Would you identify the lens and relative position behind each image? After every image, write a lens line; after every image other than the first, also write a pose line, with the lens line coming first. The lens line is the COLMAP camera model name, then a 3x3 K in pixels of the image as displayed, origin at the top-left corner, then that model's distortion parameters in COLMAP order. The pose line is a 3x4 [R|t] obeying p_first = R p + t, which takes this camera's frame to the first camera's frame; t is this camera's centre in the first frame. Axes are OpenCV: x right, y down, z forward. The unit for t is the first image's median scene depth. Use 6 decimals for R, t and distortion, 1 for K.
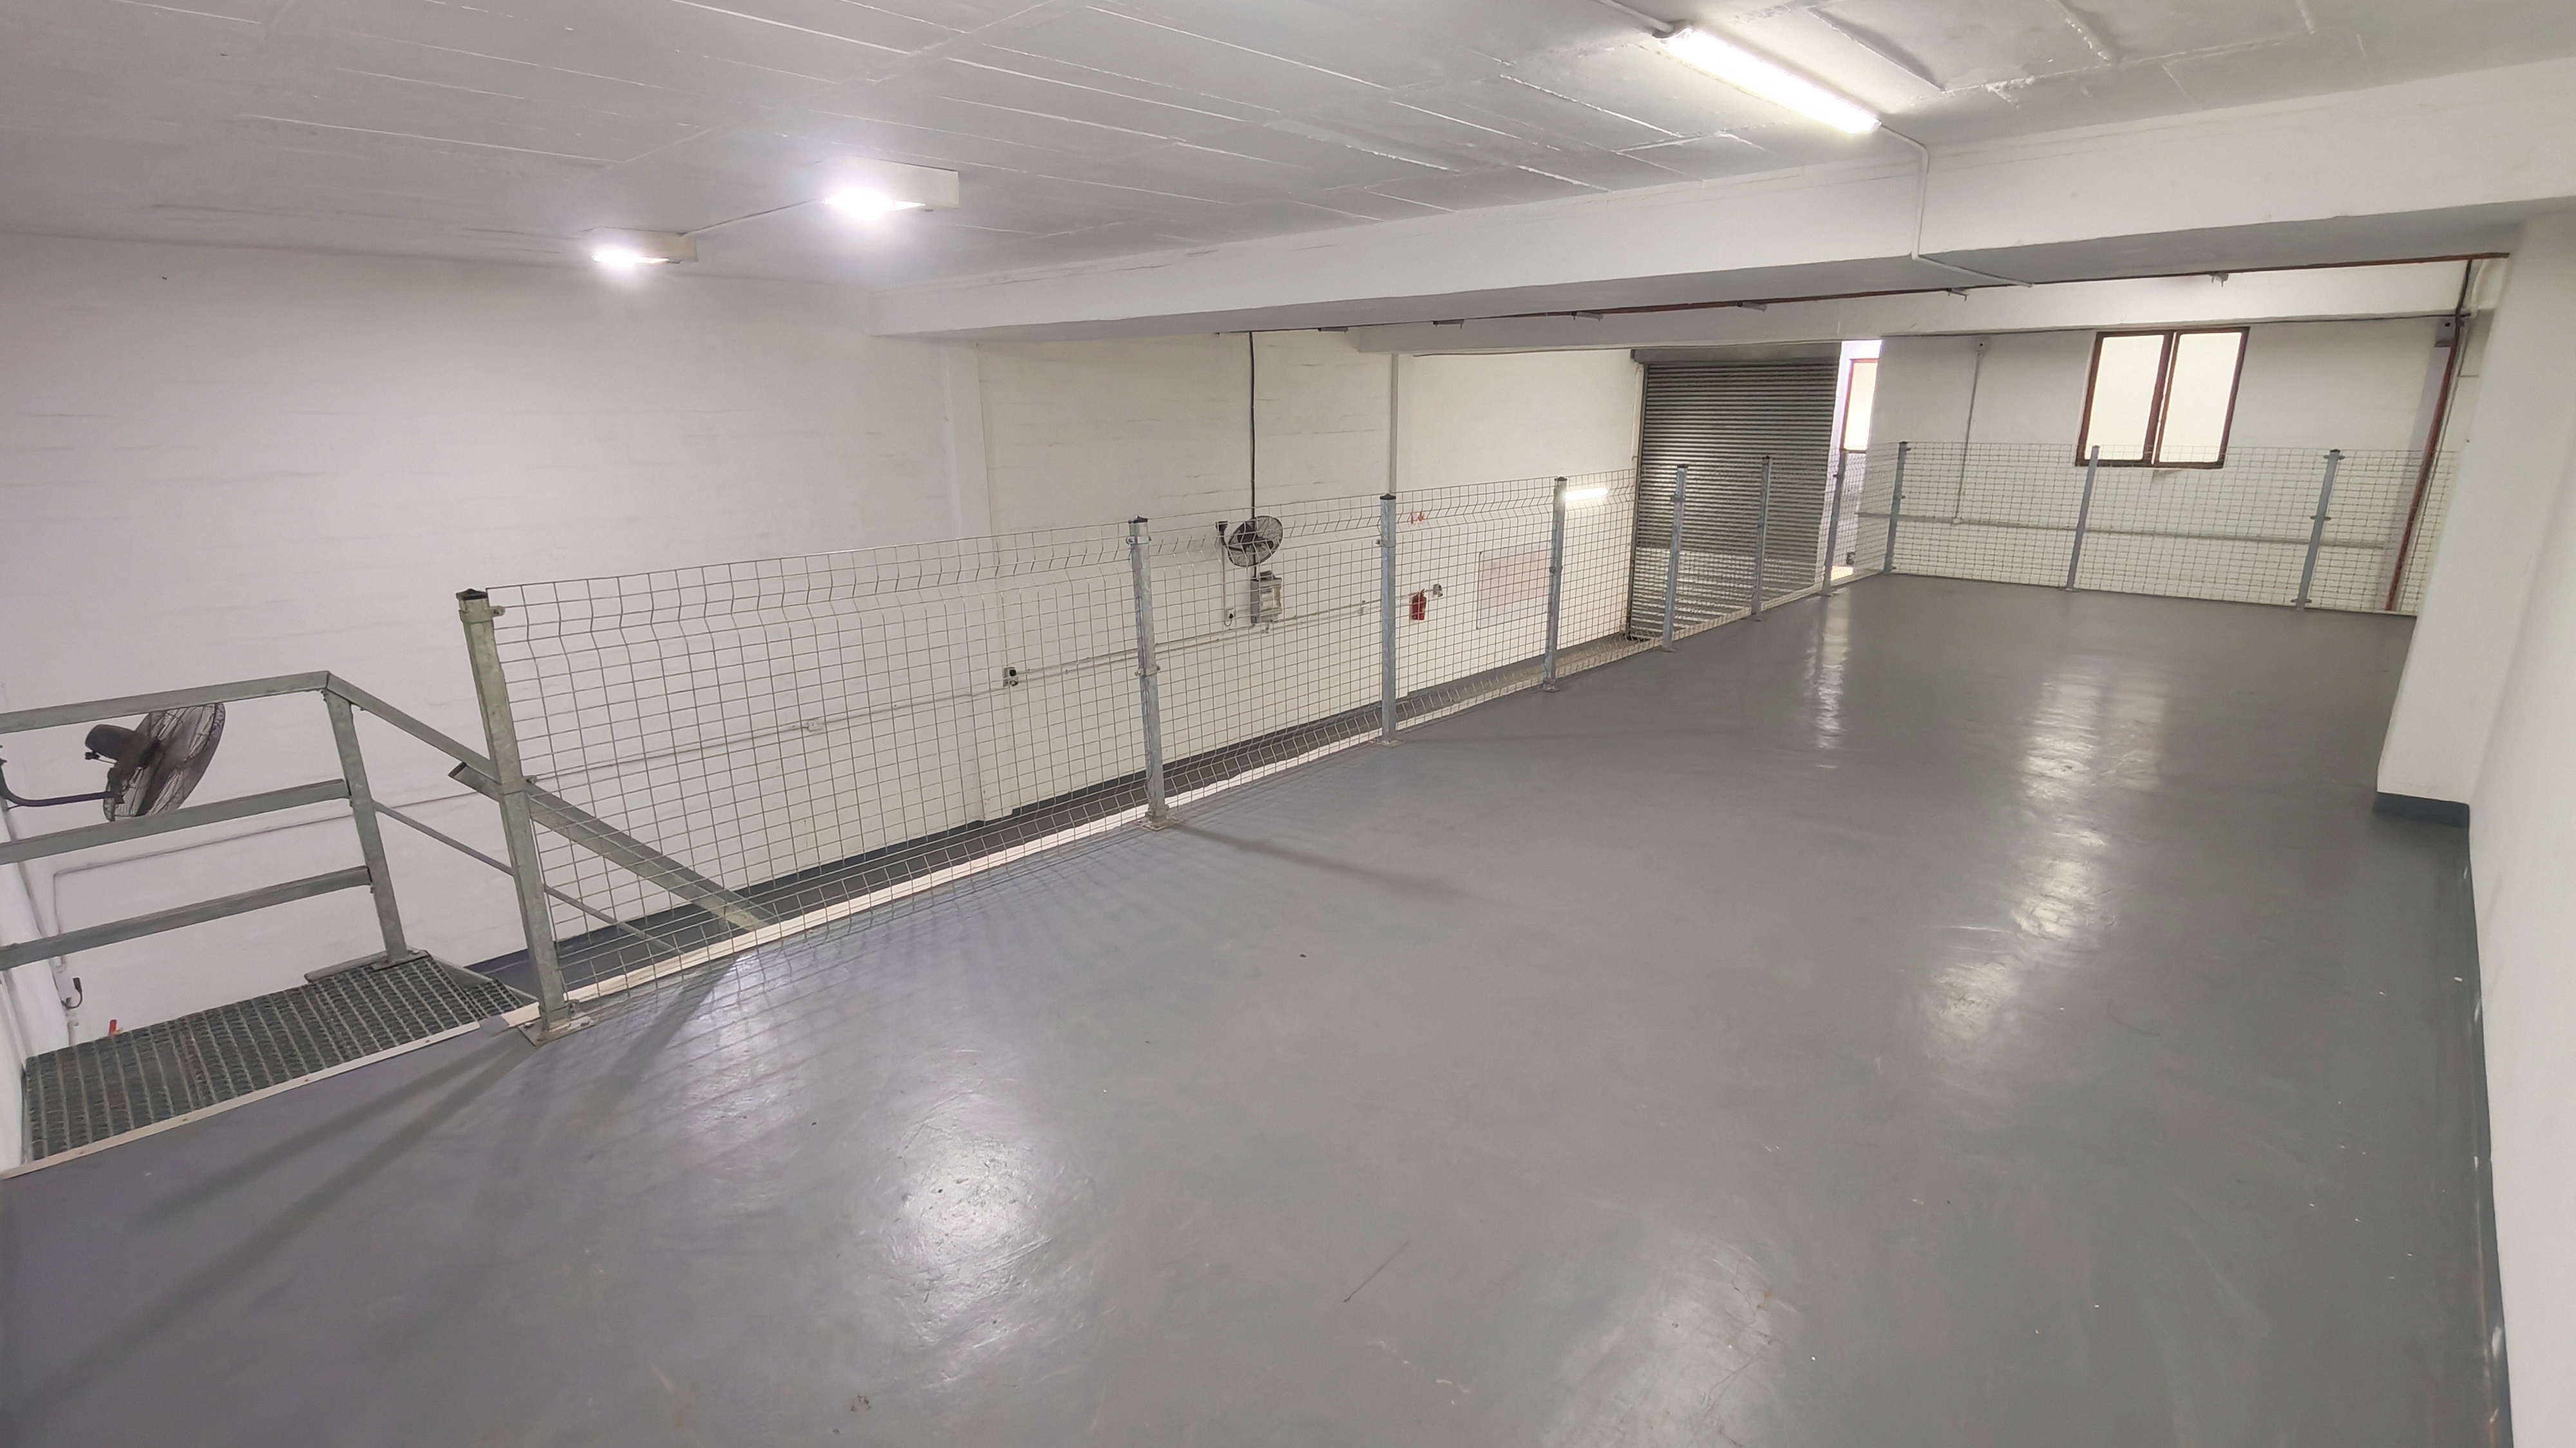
lens RADIAL K [[1183.5, 0, 1290.1], [0, 1183.5, 734.5], [0, 0, 1]] dist [-0.002931, 0.001527]
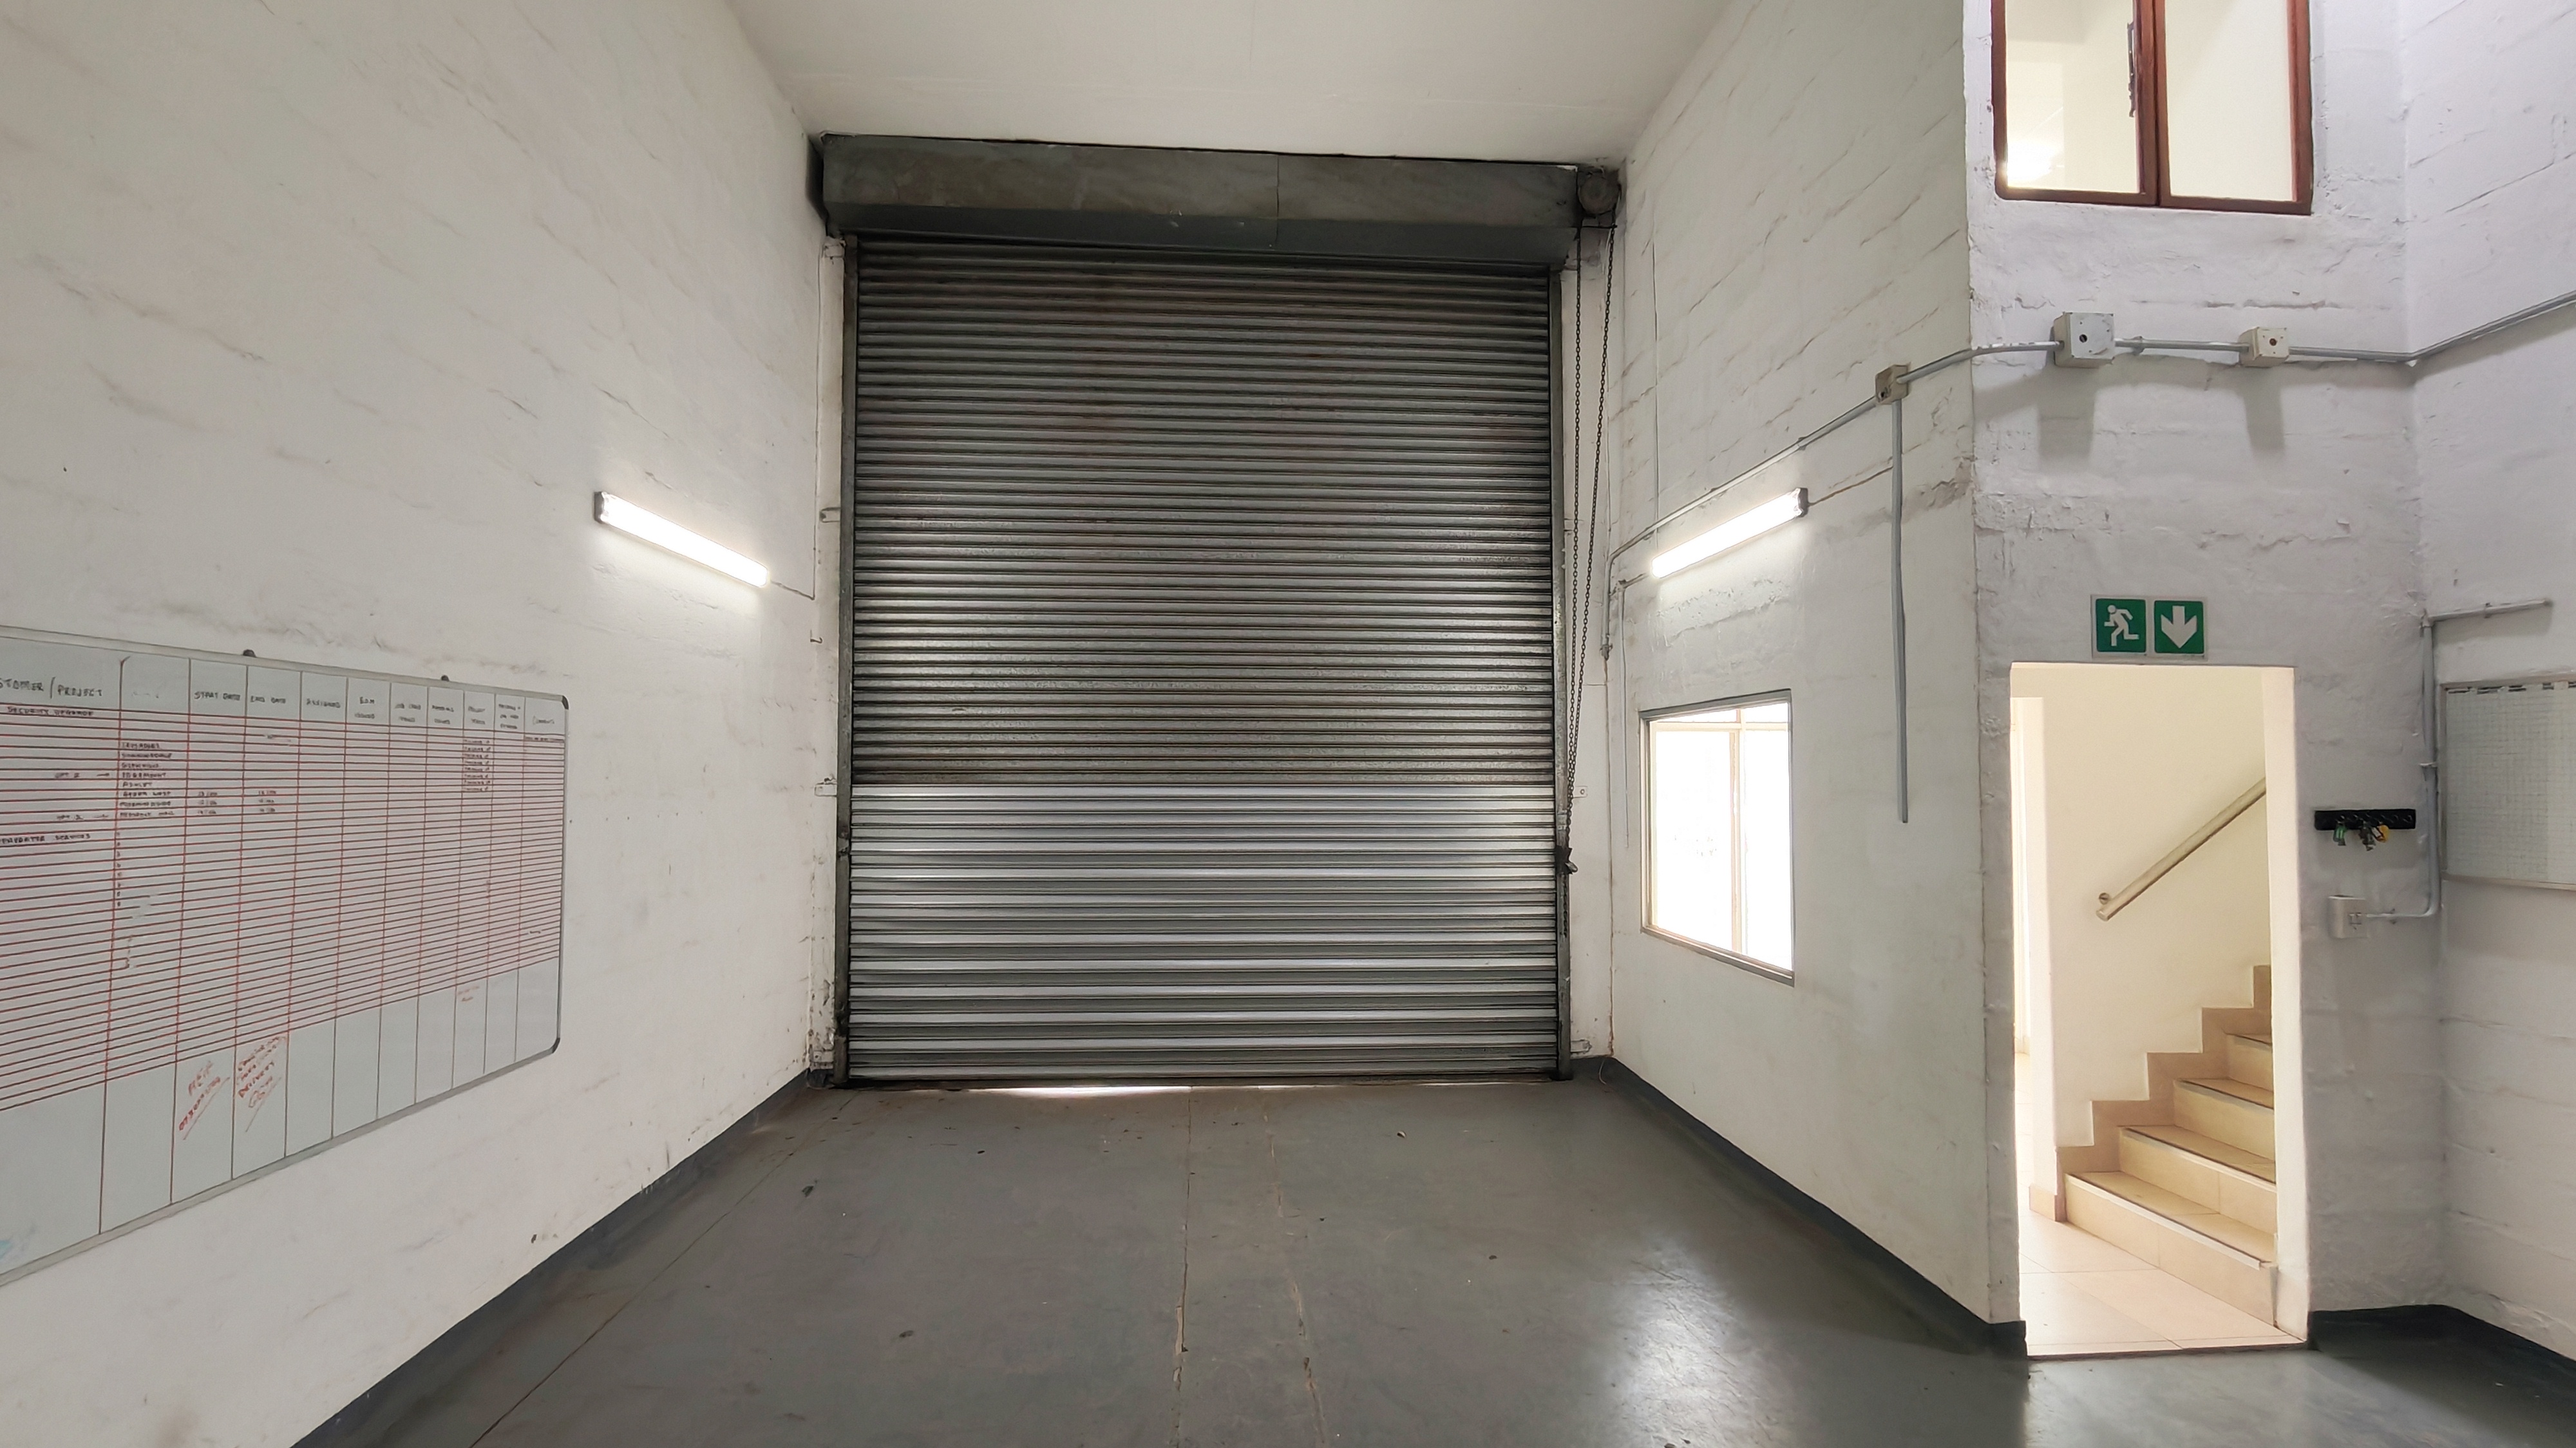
lens RADIAL K [[1183.5, 0, 1287.5], [0, 1183.5, 735.2], [0, 0, 1]] dist [-0.002931, 0.001527]
pose [[0.681668, 0.031213, 0.730995, 0.207301], [0.195444, 0.955017, -0.223035, -0.115794], [-0.705074, 0.294905, 0.644904, 1.046174]]
